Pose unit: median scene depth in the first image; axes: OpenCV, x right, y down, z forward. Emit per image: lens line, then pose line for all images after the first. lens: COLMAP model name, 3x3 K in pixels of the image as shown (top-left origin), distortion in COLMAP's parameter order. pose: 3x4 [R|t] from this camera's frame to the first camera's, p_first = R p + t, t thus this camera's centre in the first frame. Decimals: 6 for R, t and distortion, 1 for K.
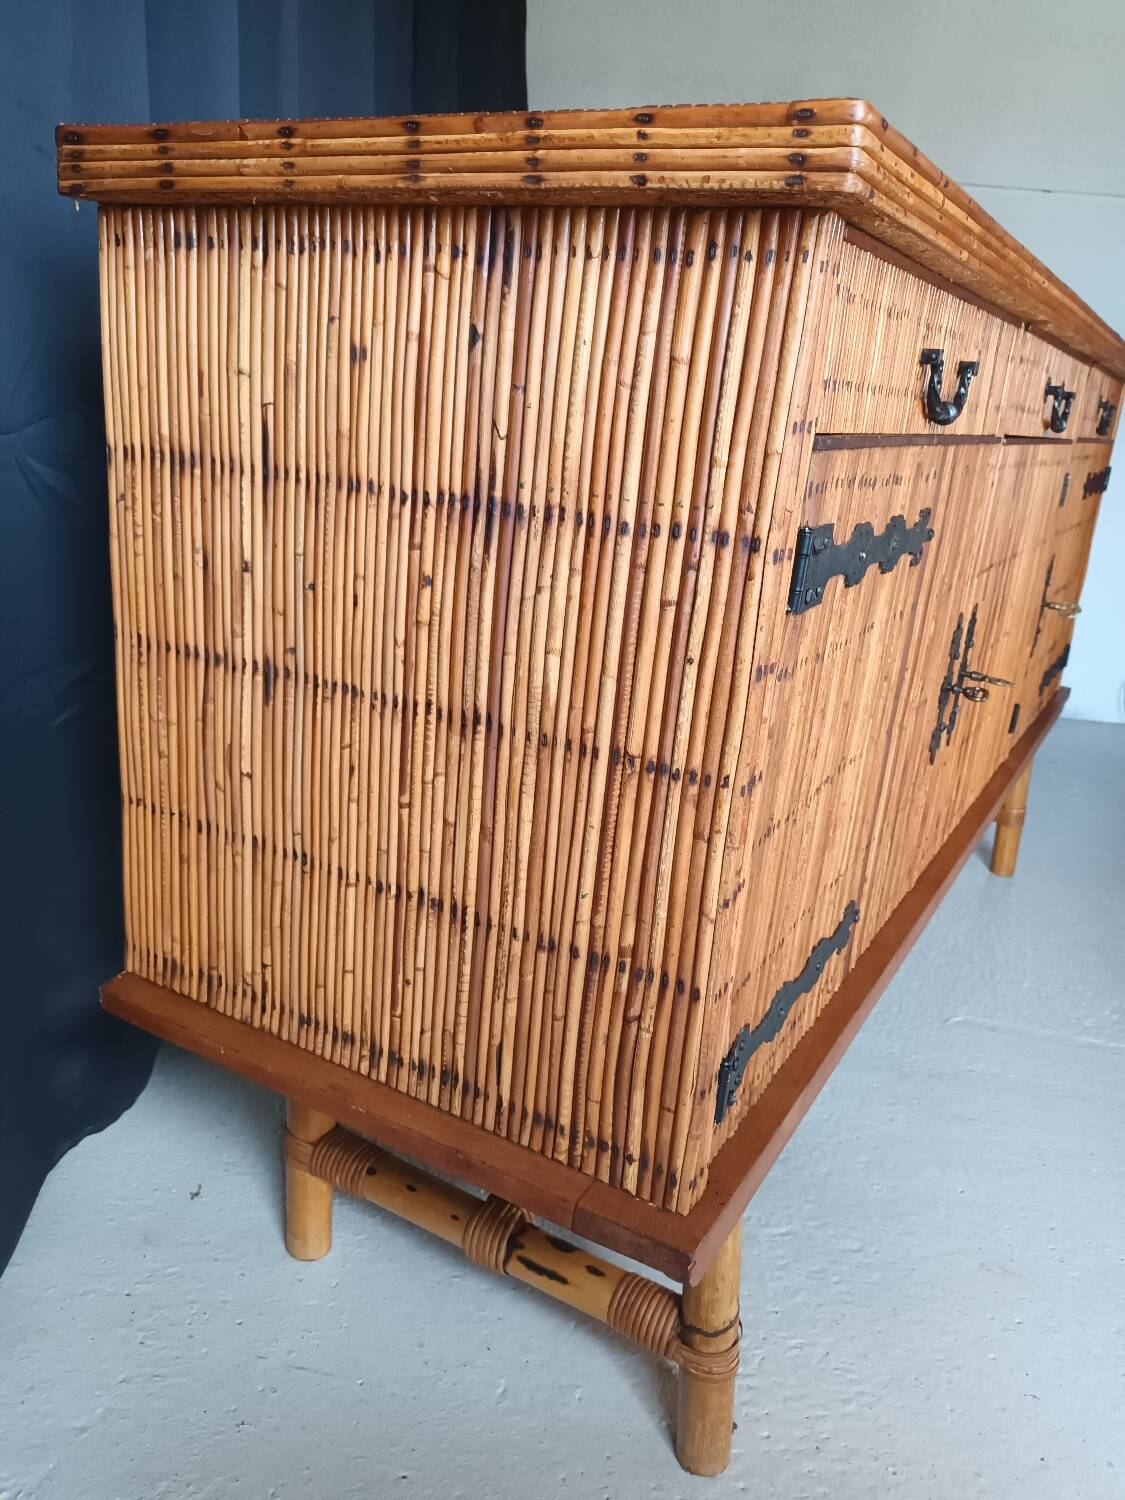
lens RADIAL K [[1115.3, 0, 562.5], [0, 1115.3, 750.0], [0, 0, 1]] dist [0.038487, -0.050901]
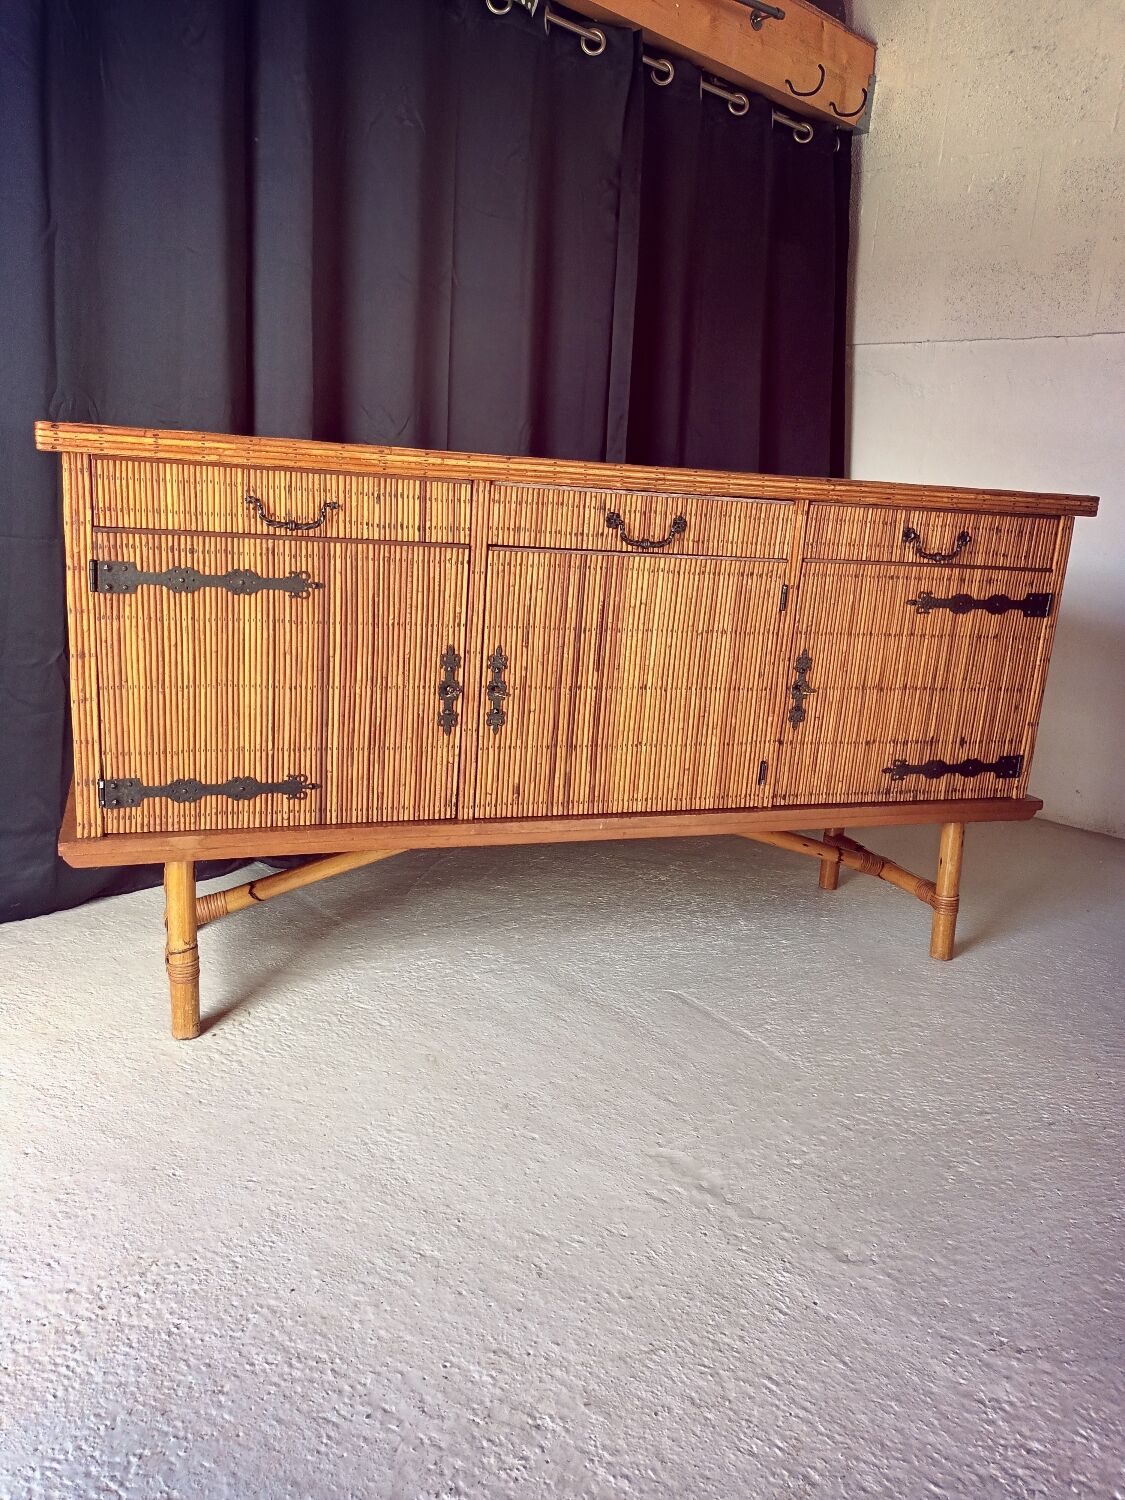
lens RADIAL K [[1111.2, 0, 560.8], [0, 1111.2, 749.7], [0, 0, 1]] dist [0.077665, -0.096399]
pose [[0.763543, 0.124086, -0.633723, 1.702873], [-0.202704, 0.977817, -0.052768, 0.098015], [0.613118, 0.168749, 0.771758, -0.197702]]
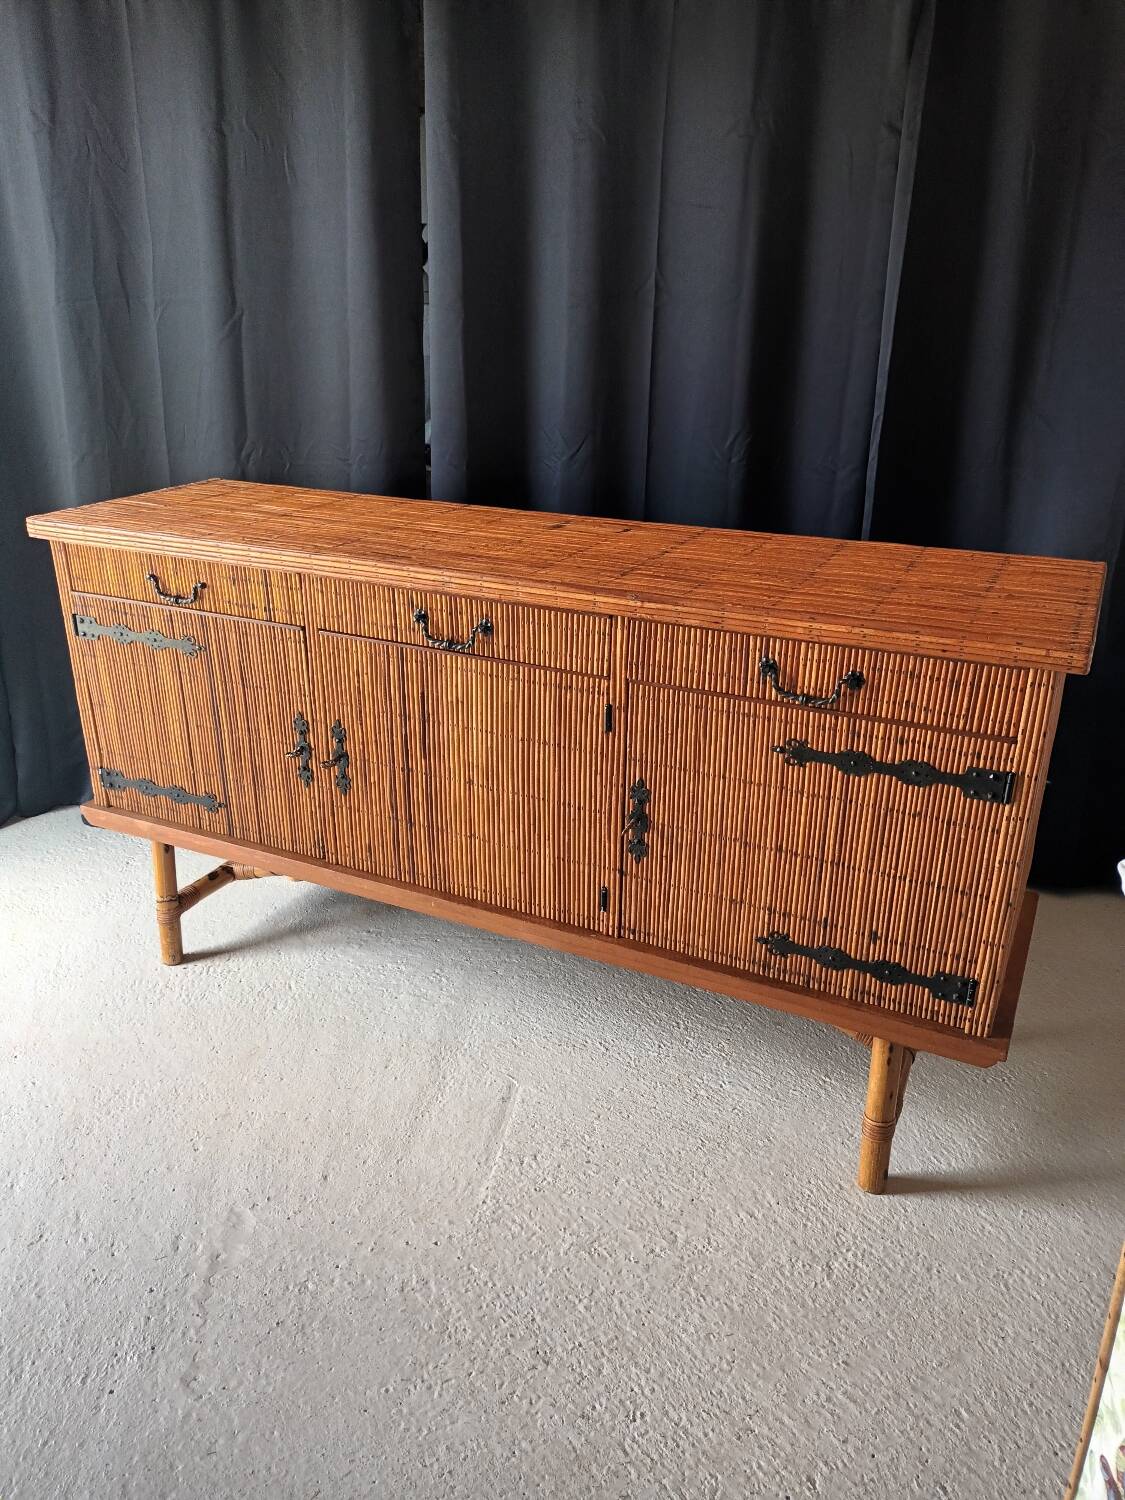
lens RADIAL K [[1112.8, 0, 559.2], [0, 1112.8, 753.8], [0, 0, 1]] dist [0.091069, -0.151807]
pose [[0.067478, 0.309846, -0.948389, 2.379131], [-0.304459, 0.911612, 0.276168, -0.769950], [0.950132, 0.270111, 0.155849, 1.228113]]
